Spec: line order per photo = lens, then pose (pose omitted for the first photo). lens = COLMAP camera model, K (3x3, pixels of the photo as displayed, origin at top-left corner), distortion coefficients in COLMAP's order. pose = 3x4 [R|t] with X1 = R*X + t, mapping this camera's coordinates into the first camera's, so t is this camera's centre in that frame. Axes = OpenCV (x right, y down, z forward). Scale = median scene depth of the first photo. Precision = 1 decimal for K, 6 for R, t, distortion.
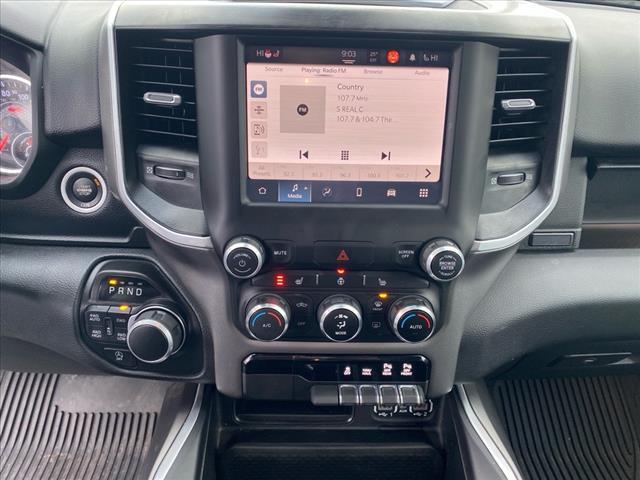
lens RADIAL K [[480.0, 0, 320.0], [0, 480.0, 240.0], [0, 0, 1]] dist [0.070019, -0.131168]
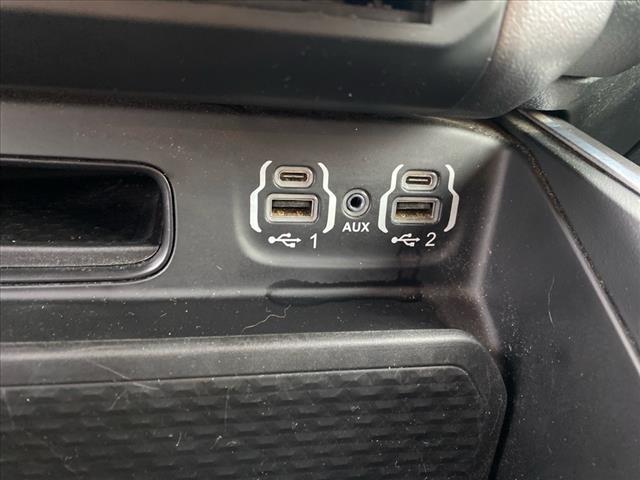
lens RADIAL K [[480.0, 0, 320.0], [0, 480.0, 240.0], [0, 0, 1]] dist [0.070019, -0.131168]
pose [[0.987875, -0.005928, 0.155141, 0.132394], [-0.001032, 0.998998, 0.044744, 0.424672], [-0.155250, -0.044362, 0.986879, 0.891599]]
